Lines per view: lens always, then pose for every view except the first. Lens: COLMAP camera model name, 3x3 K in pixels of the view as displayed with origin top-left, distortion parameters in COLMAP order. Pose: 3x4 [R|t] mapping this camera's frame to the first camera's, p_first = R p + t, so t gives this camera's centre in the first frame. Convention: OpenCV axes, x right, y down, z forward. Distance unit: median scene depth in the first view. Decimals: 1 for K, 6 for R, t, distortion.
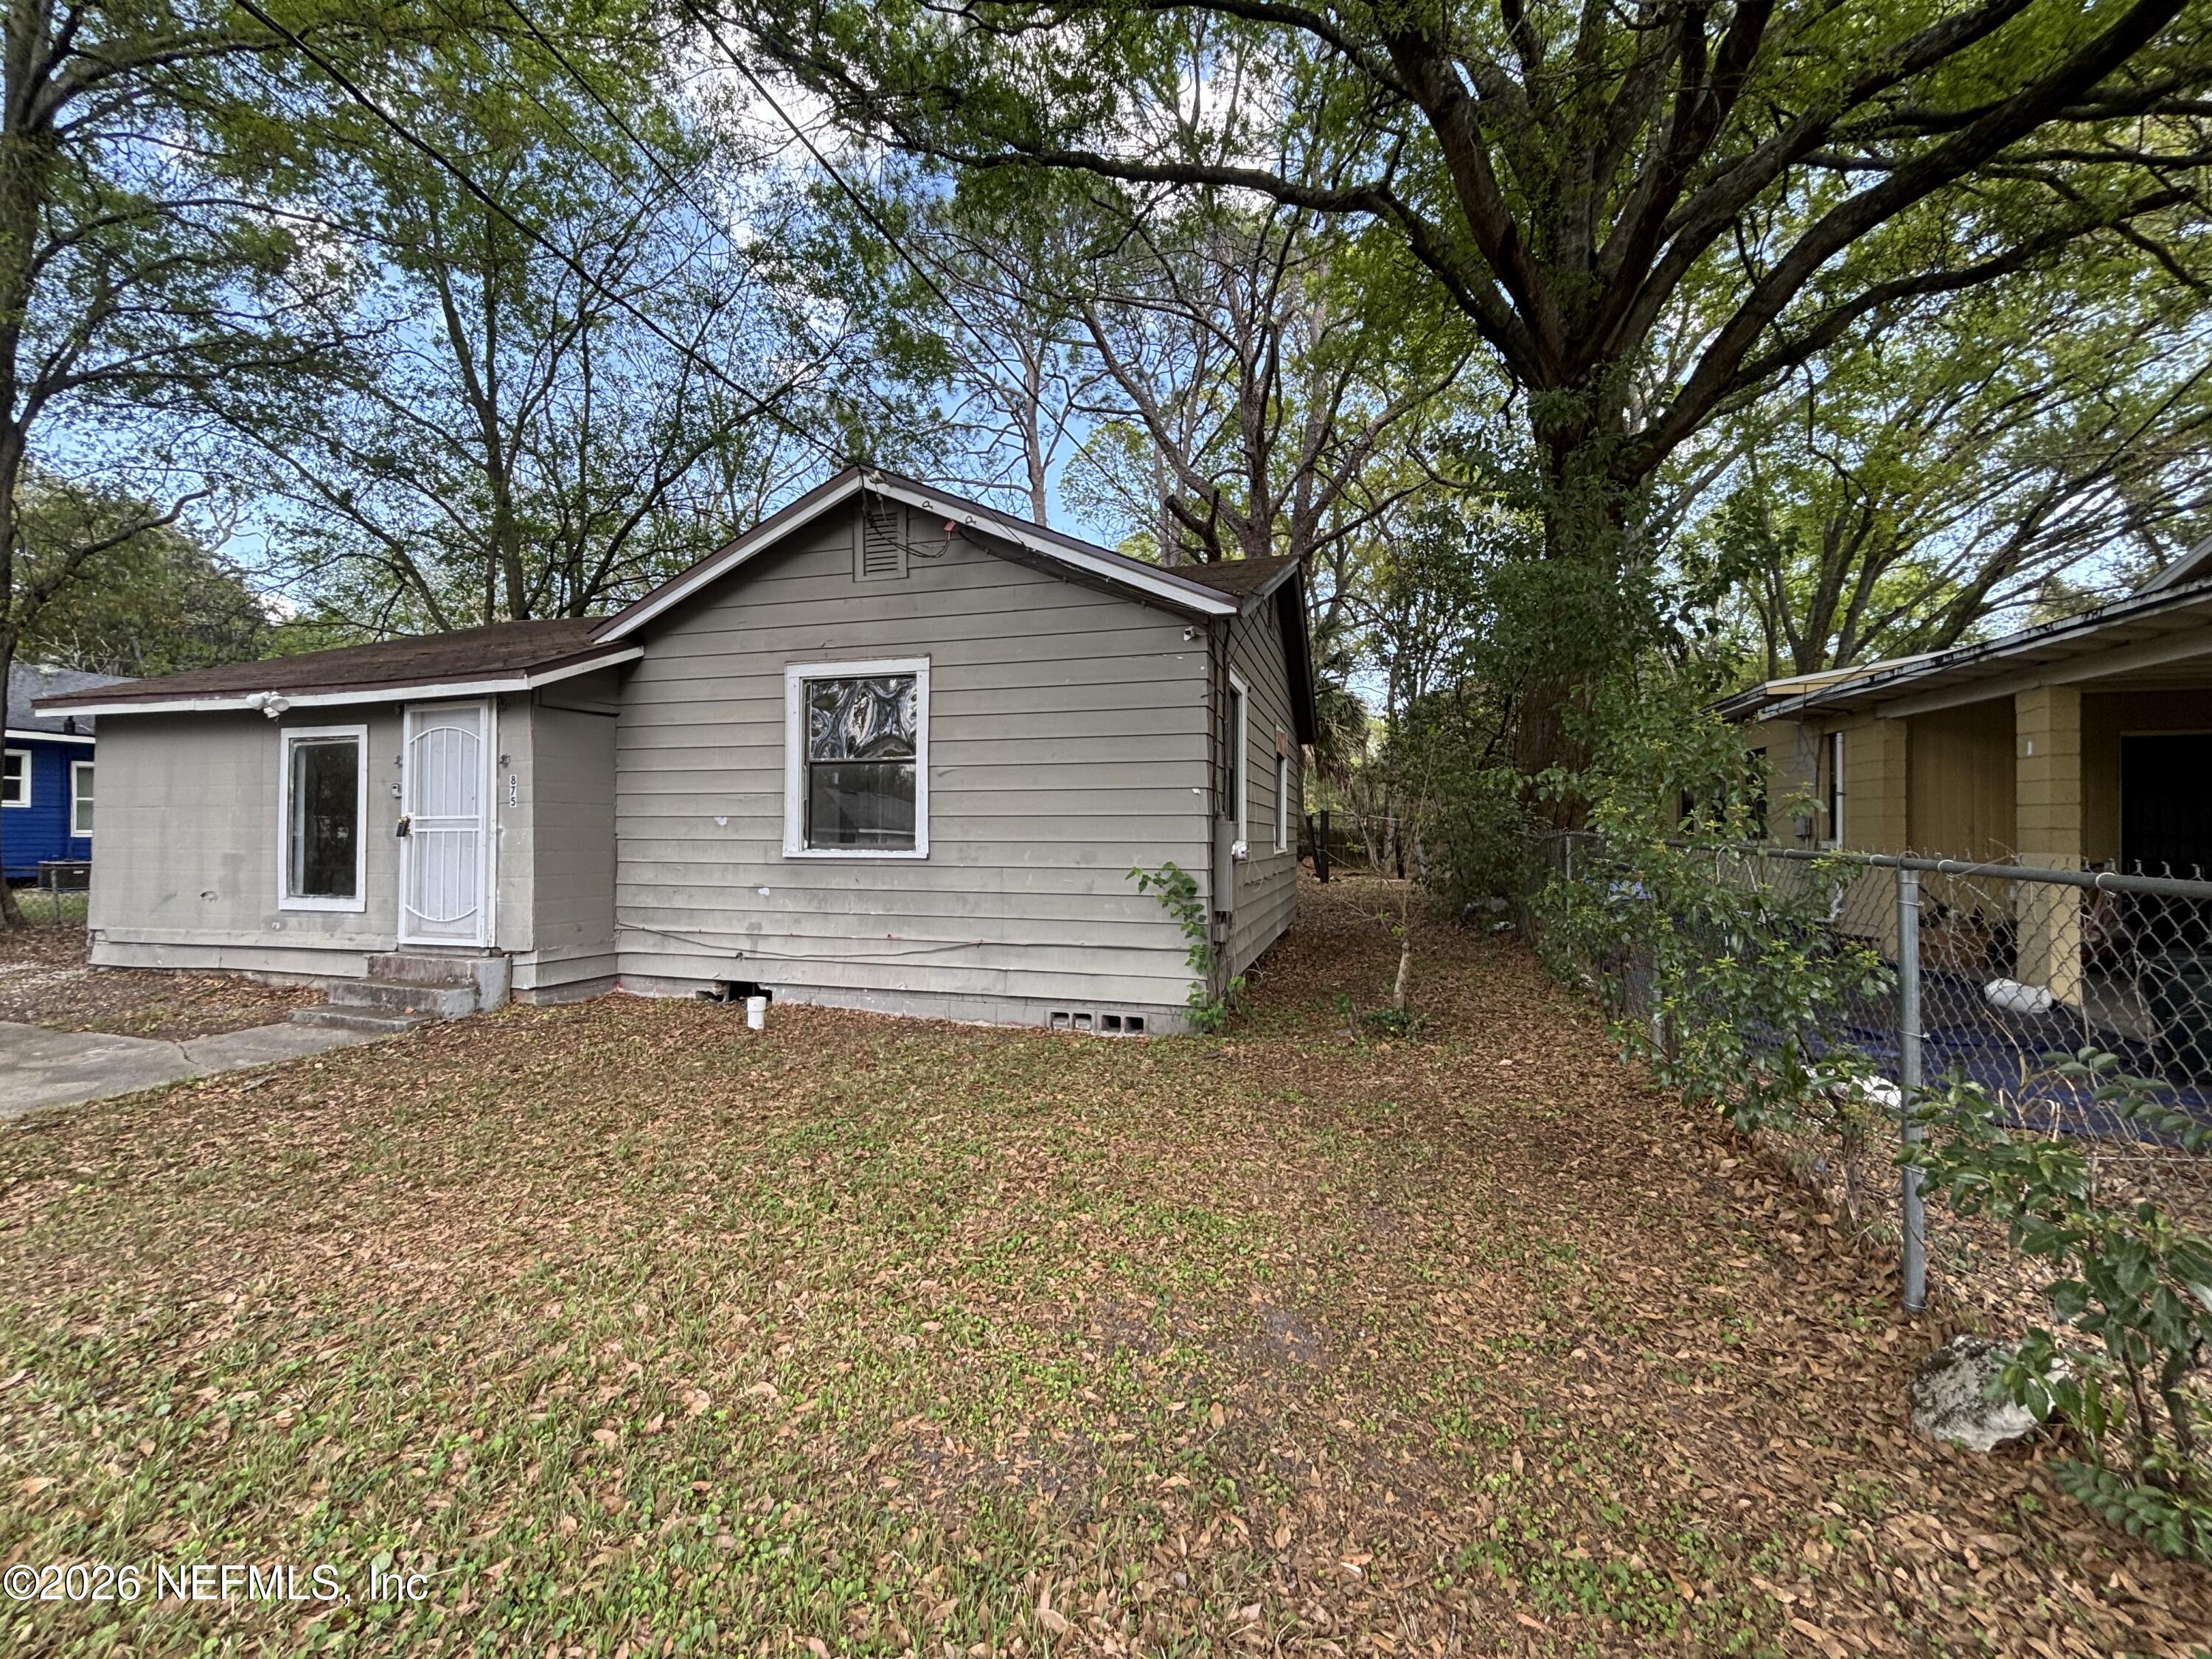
lens RADIAL K [[895.7, 0, 1106.0], [0, 895.7, 829.5], [0, 0, 1]] dist [-0.001138, -0.000061]
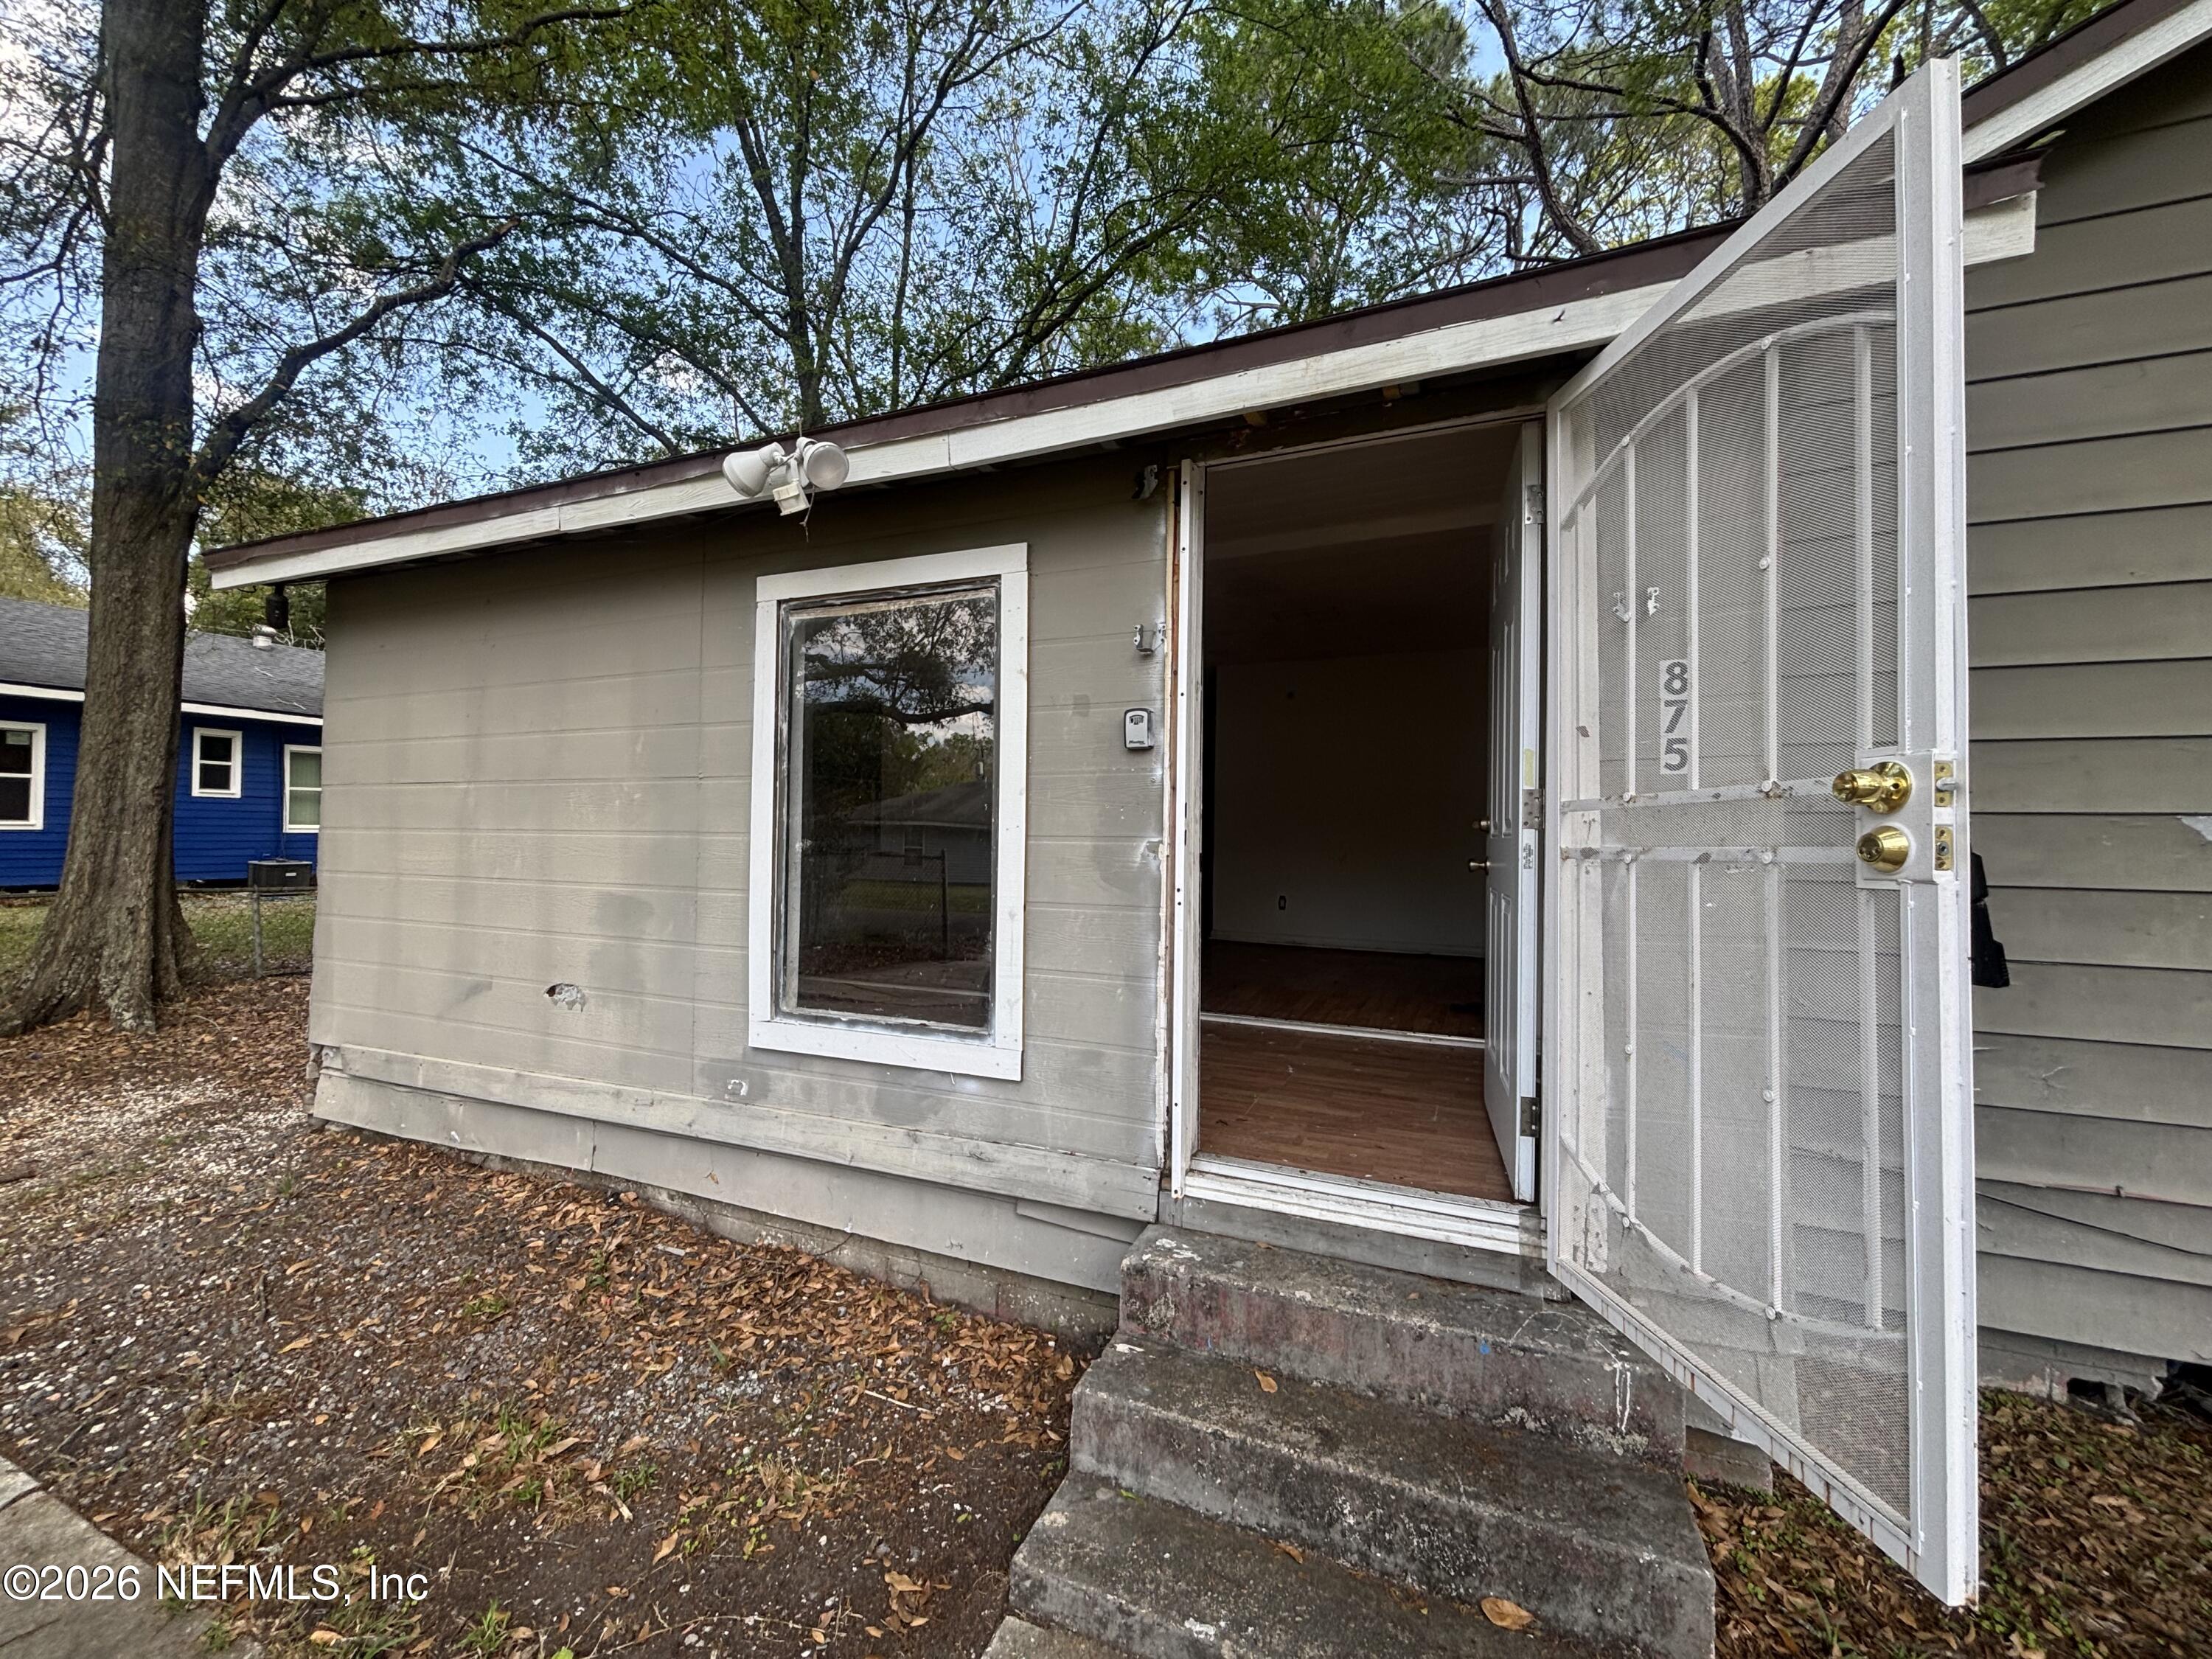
lens RADIAL K [[895.7, 0, 1106.0], [0, 895.7, 829.5], [0, 0, 1]] dist [-0.001138, -0.000061]
pose [[0.993234, 0.007147, -0.115907, -0.729135], [-0.007131, 0.999974, 0.000551, -0.005258], [0.115908, 0.000279, 0.993260, 0.634357]]
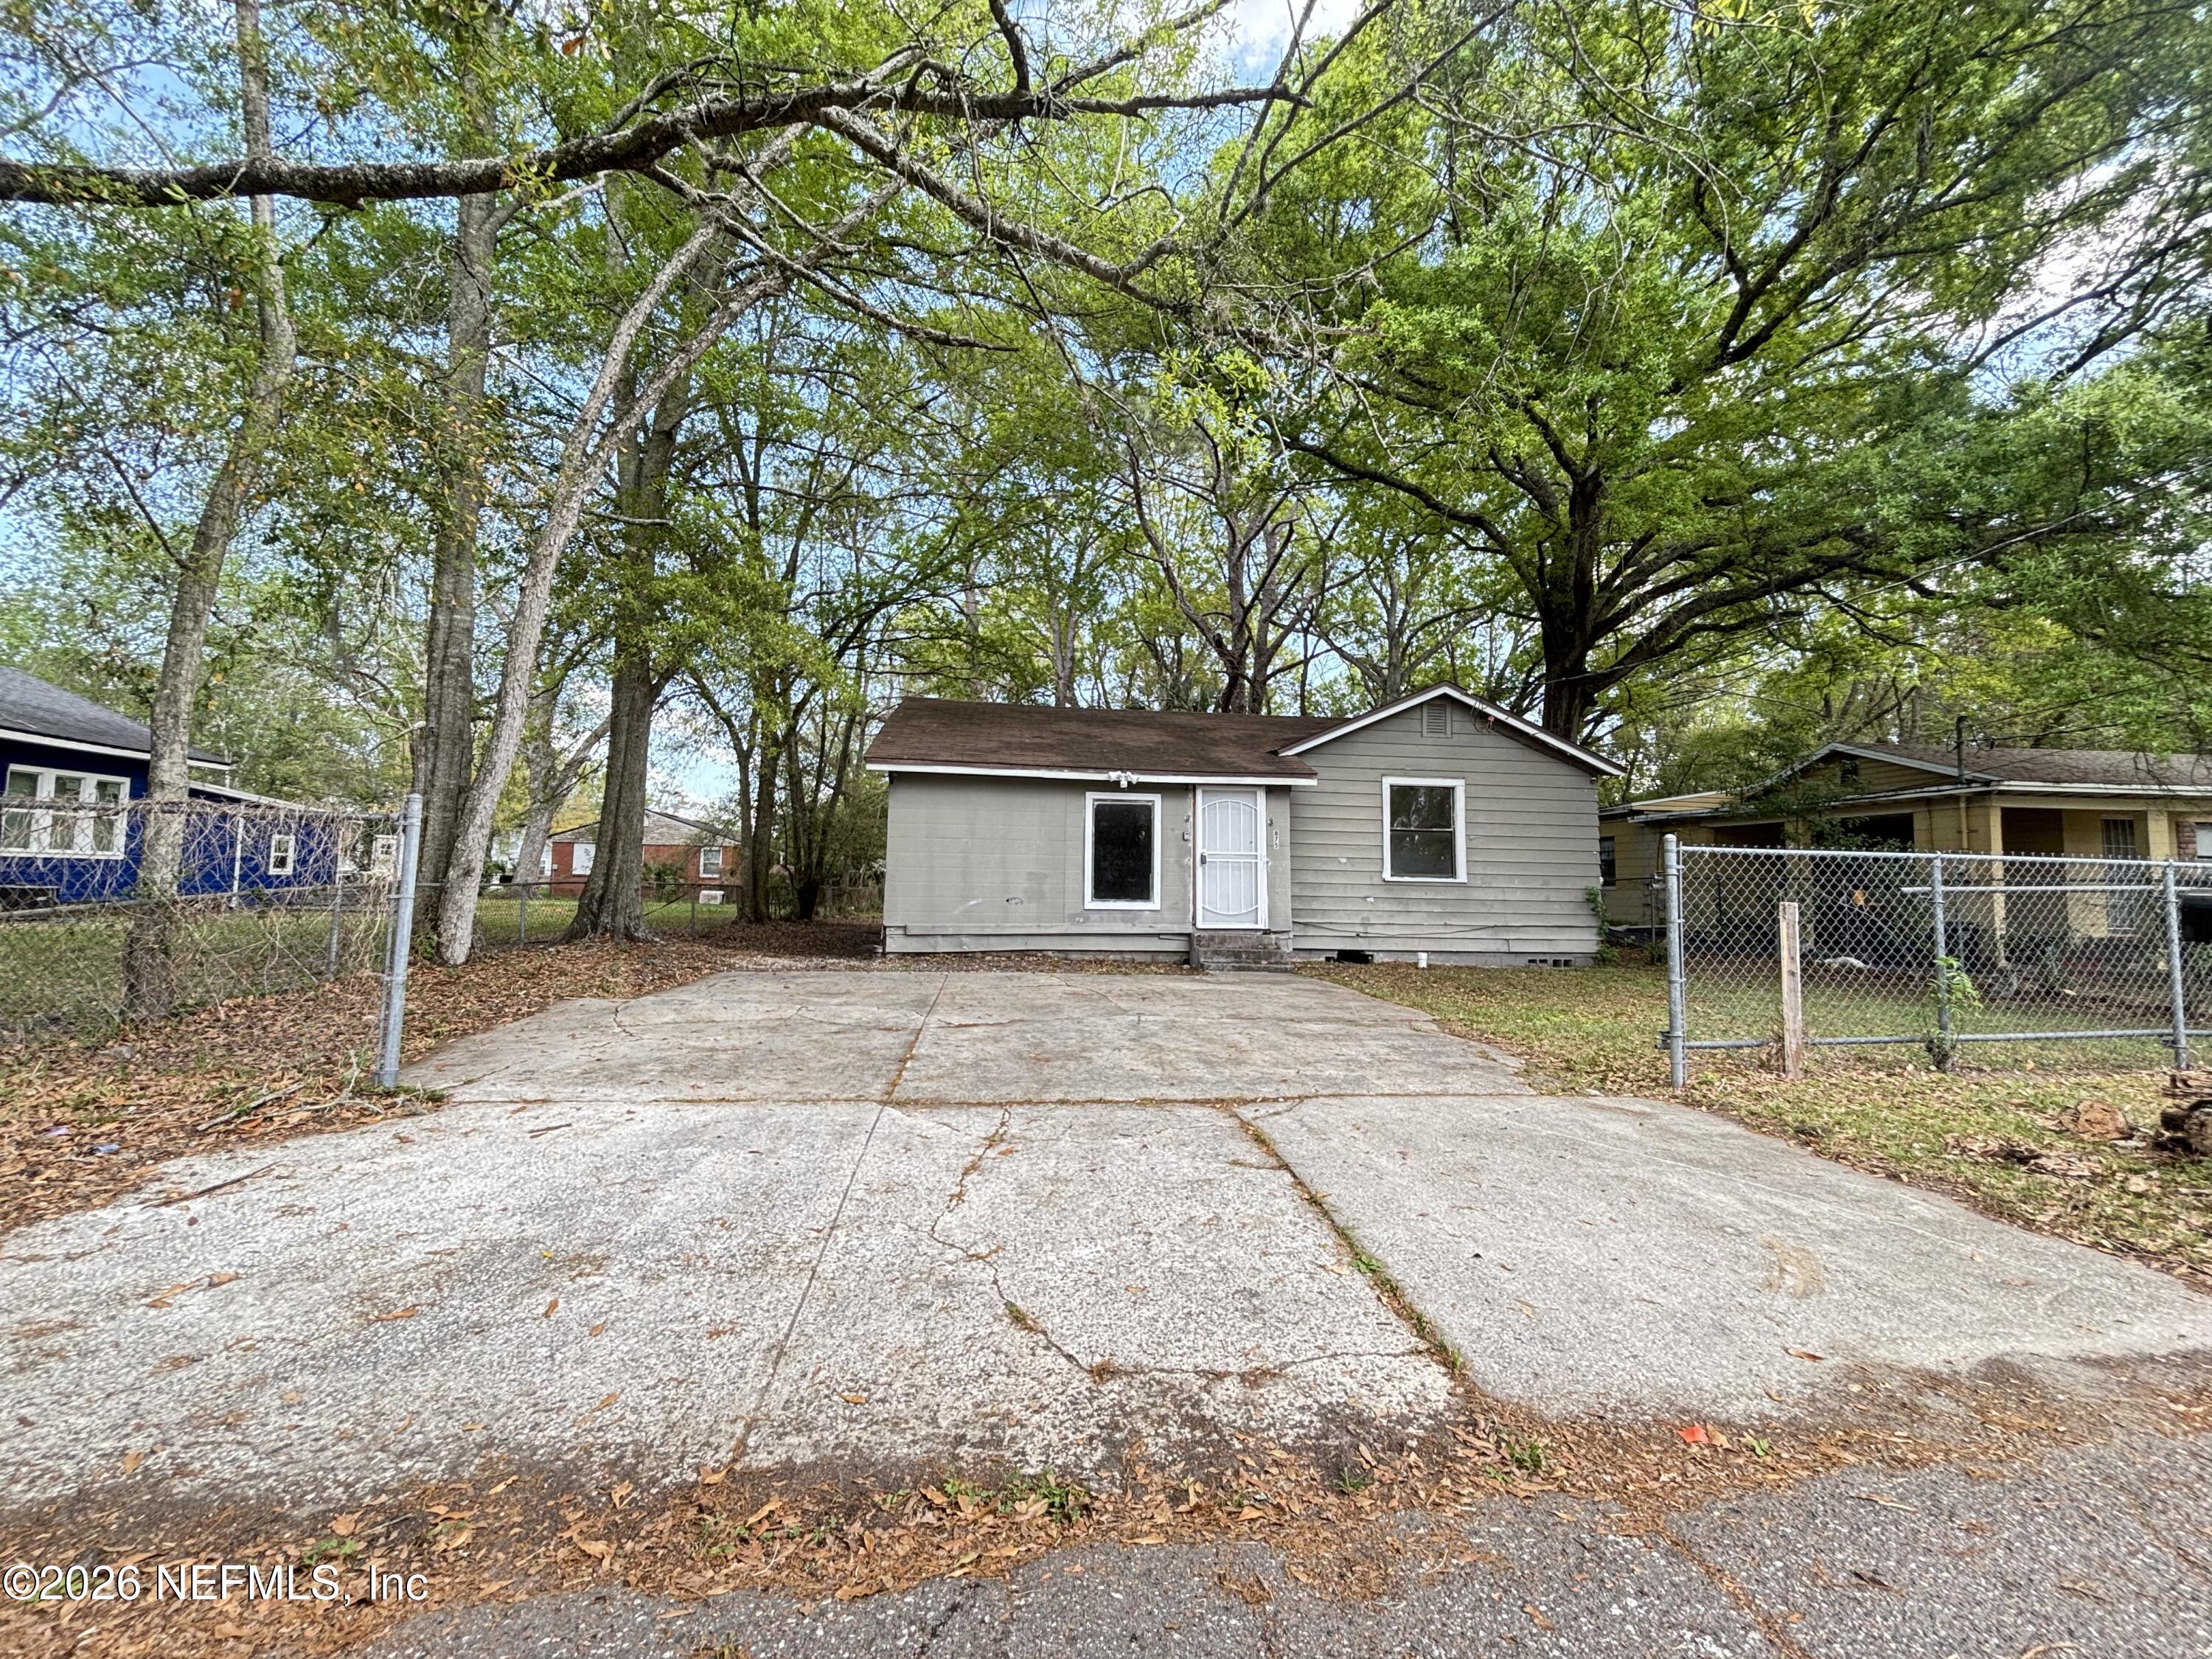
lens RADIAL K [[883.8, 0, 1069.4], [0, 883.8, 822.6], [0, 0, 1]] dist [-0.000004, -0.000005]
pose [[0.928228, 0.045594, 0.369207, -1.522926], [-0.019539, 0.997066, -0.074006, 0.054795], [-0.371498, 0.061480, 0.926396, -0.414199]]
